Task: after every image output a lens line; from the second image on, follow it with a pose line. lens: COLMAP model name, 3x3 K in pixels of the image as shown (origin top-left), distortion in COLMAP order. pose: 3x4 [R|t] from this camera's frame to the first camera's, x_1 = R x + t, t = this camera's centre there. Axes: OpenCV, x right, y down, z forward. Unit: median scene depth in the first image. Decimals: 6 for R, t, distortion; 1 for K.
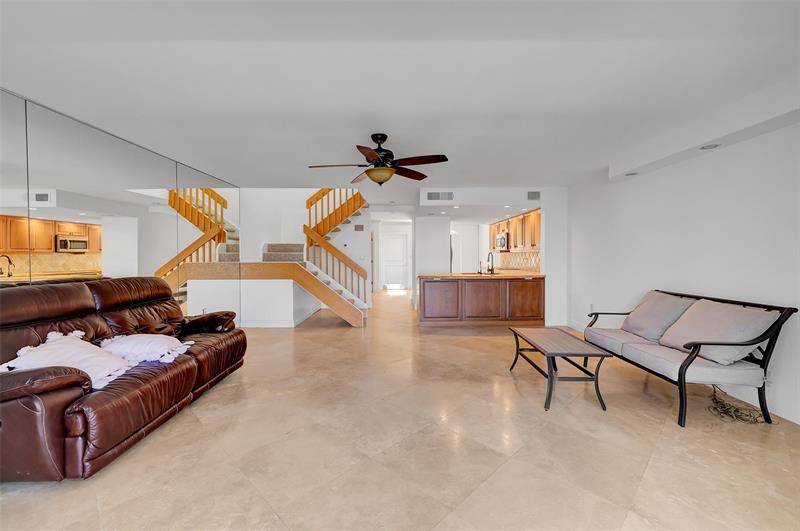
lens RADIAL K [[333.8, 0, 399.4], [0, 333.8, 260.5], [0, 0, 1]] dist [-0.000873, -0.000028]
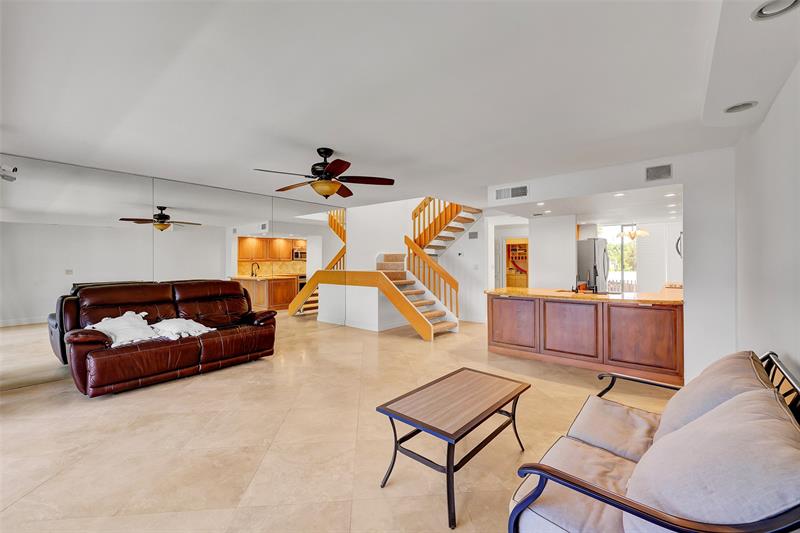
lens RADIAL K [[333.8, 0, 399.4], [0, 333.8, 261.5], [0, 0, 1]] dist [-0.000873, -0.000028]
pose [[0.773508, 0.003400, -0.633778, 0.366141], [-0.014154, 0.999829, -0.011911, -0.013236], [0.633629, 0.018184, 0.773423, 0.177680]]
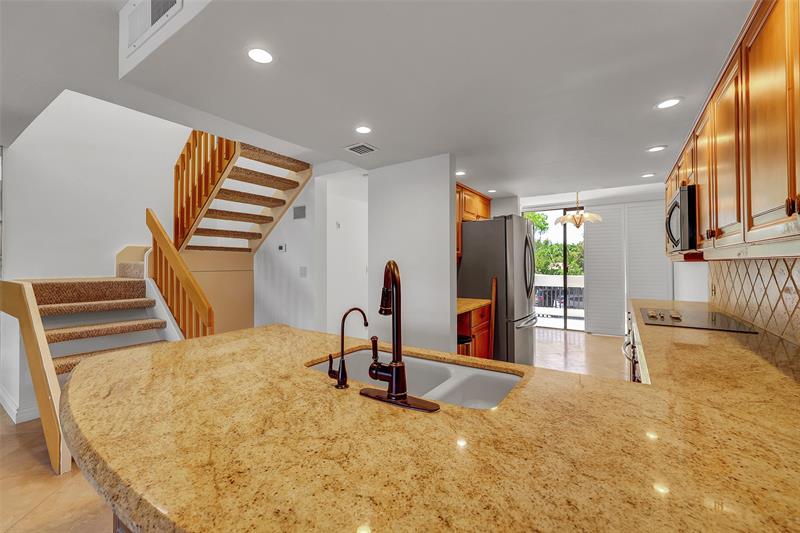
lens RADIAL K [[333.8, 0, 399.4], [0, 333.8, 261.5], [0, 0, 1]] dist [-0.000873, -0.000028]
pose [[0.836428, -0.003082, -0.548068, 0.331085], [-0.009785, 0.999741, -0.020556, -0.017988], [0.547990, 0.022557, 0.836181, 0.782147]]
